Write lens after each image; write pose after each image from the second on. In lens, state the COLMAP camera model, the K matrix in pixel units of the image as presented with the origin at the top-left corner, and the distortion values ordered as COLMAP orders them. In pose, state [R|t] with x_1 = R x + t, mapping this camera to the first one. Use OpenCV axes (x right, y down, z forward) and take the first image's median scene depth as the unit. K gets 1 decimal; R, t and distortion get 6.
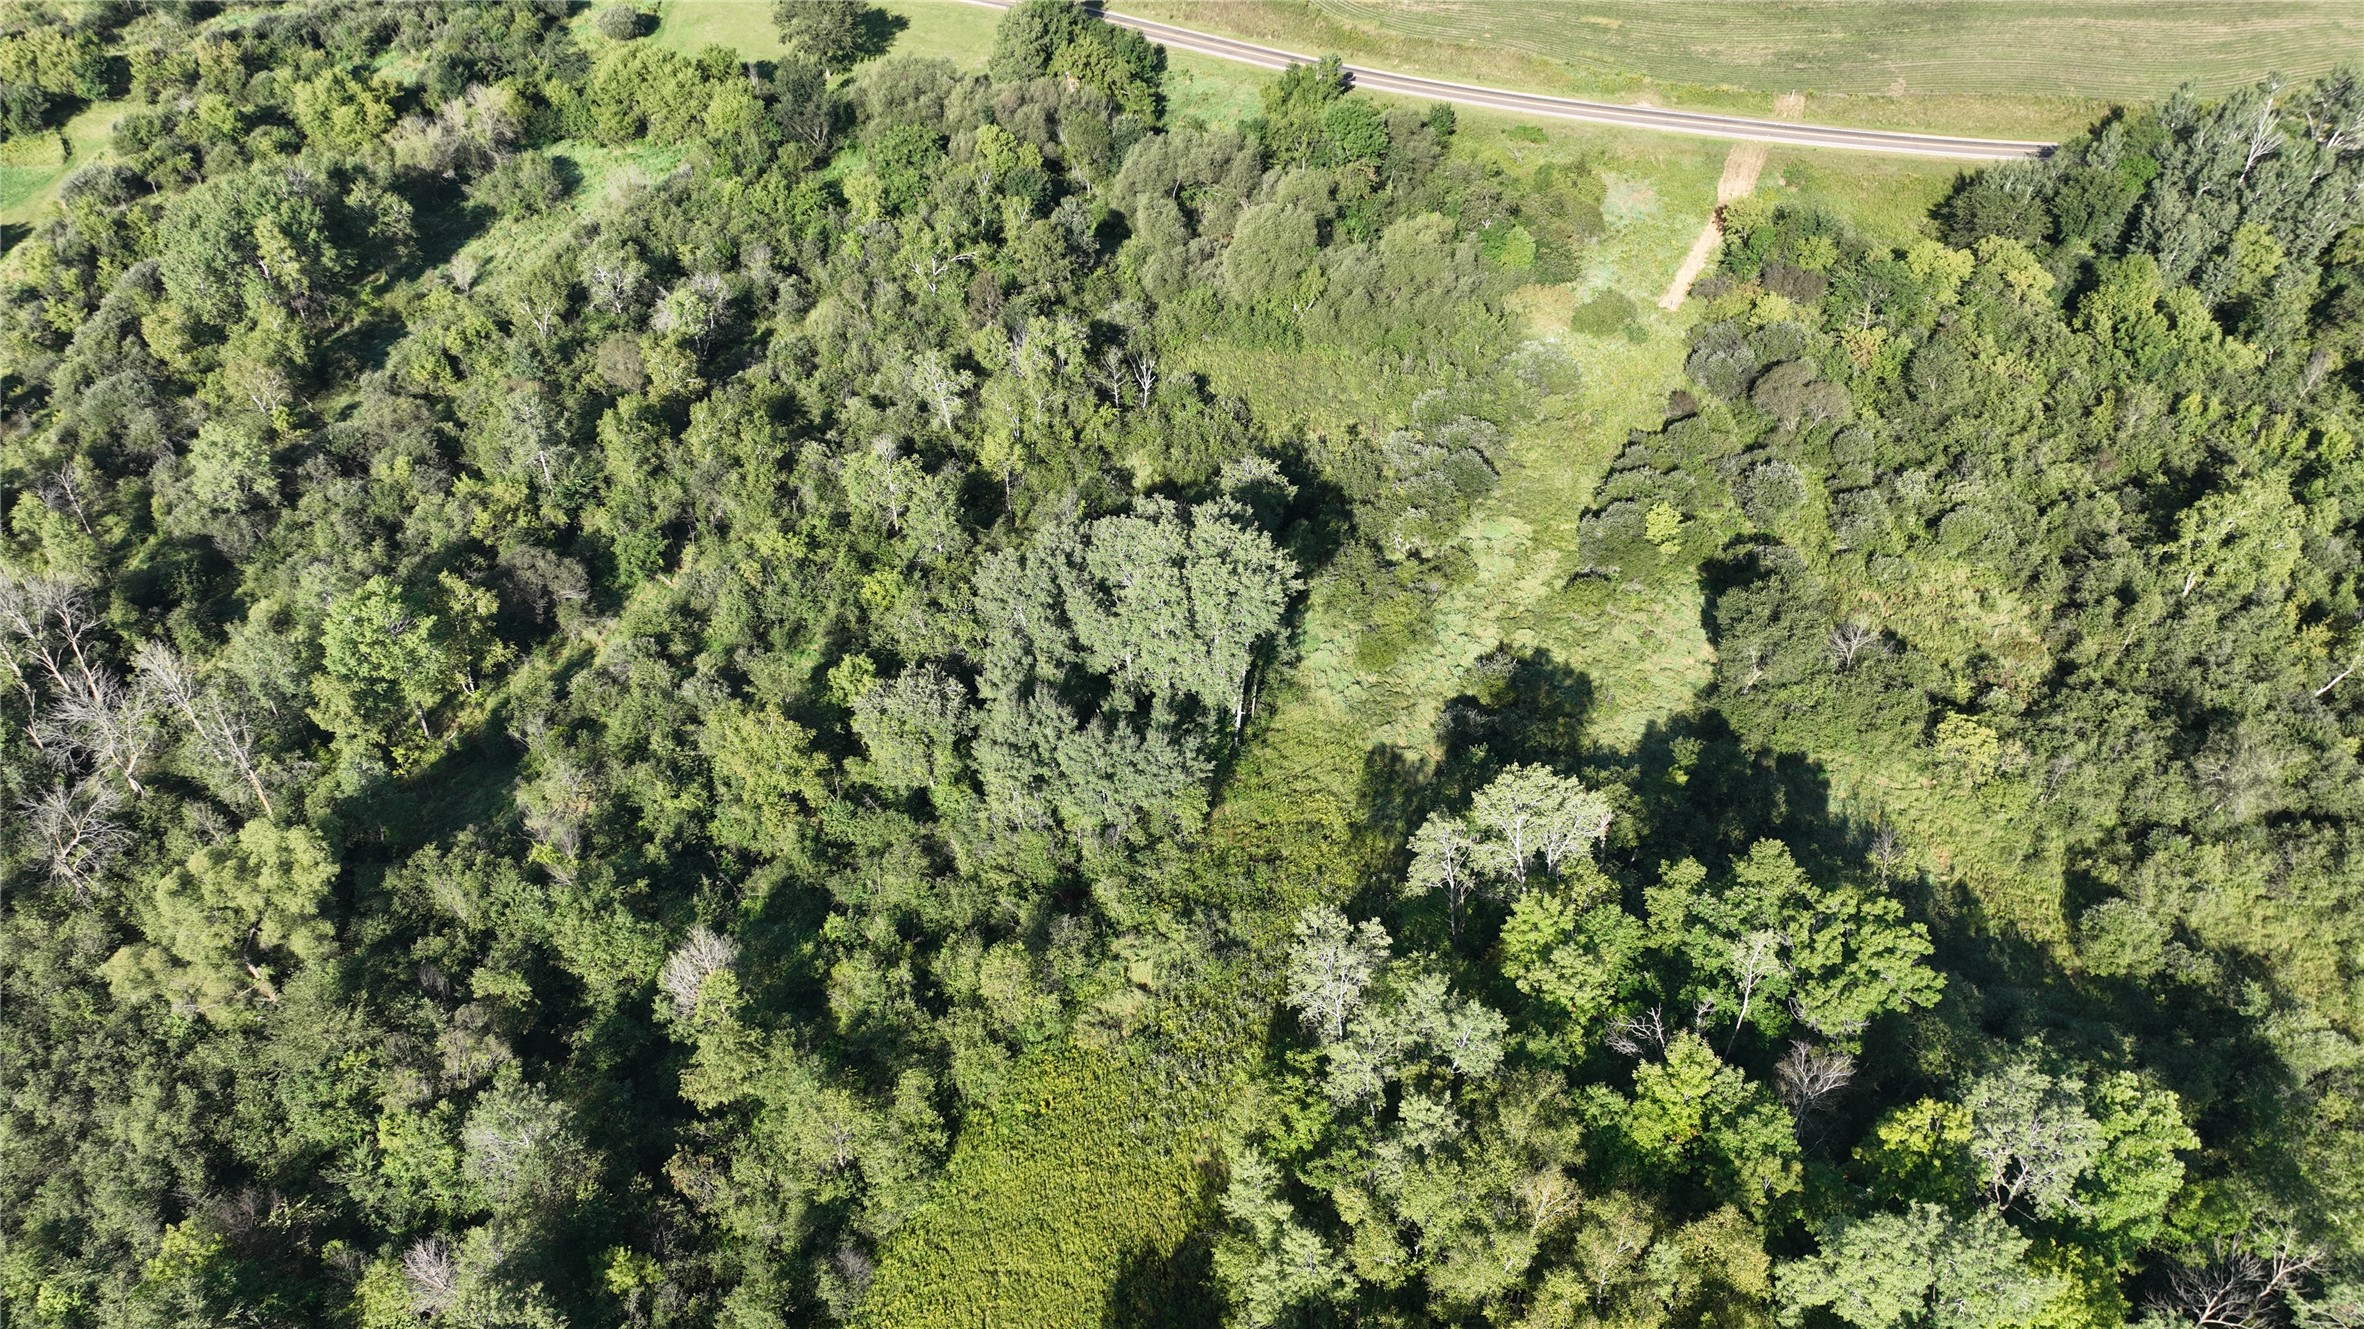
lens RADIAL K [[1669.1, 0, 1178.2], [0, 1669.1, 664.2], [0, 0, 1]] dist [0.001361, 0.019157]
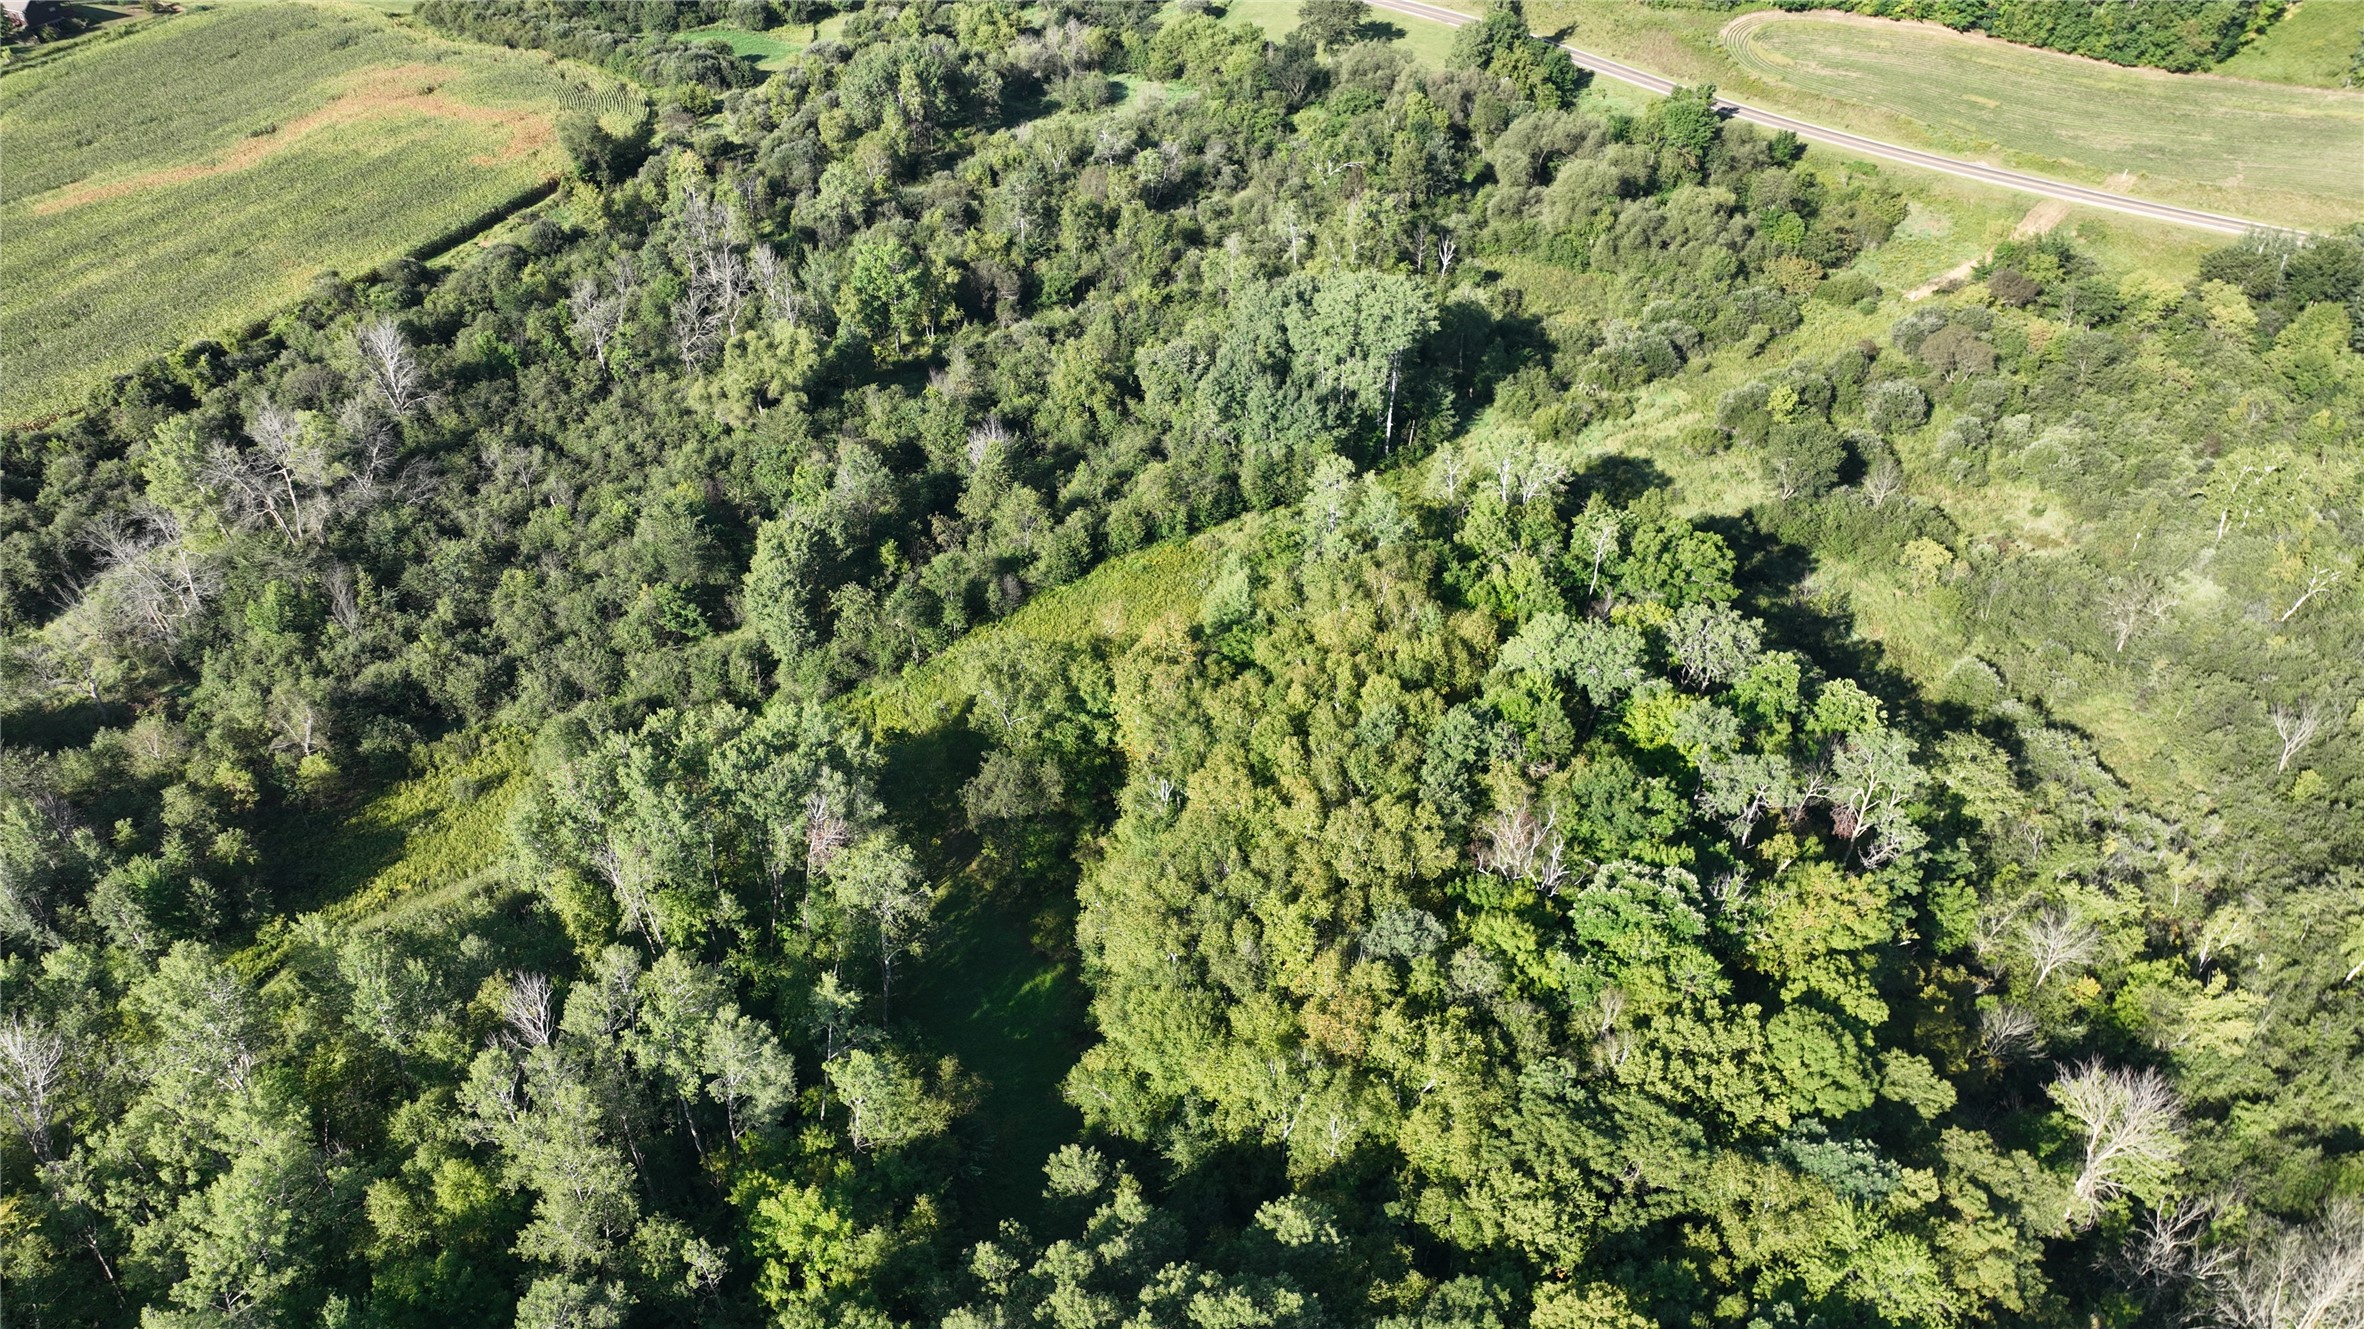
lens RADIAL K [[1669.1, 0, 1187.9], [0, 1669.1, 664.3], [0, 0, 1]] dist [0.001361, 0.019157]
pose [[0.921866, 0.235539, -0.307709, 0.269554], [-0.259092, 0.965126, -0.037450, 0.240493], [0.288158, 0.114249, 0.950743, -0.286660]]
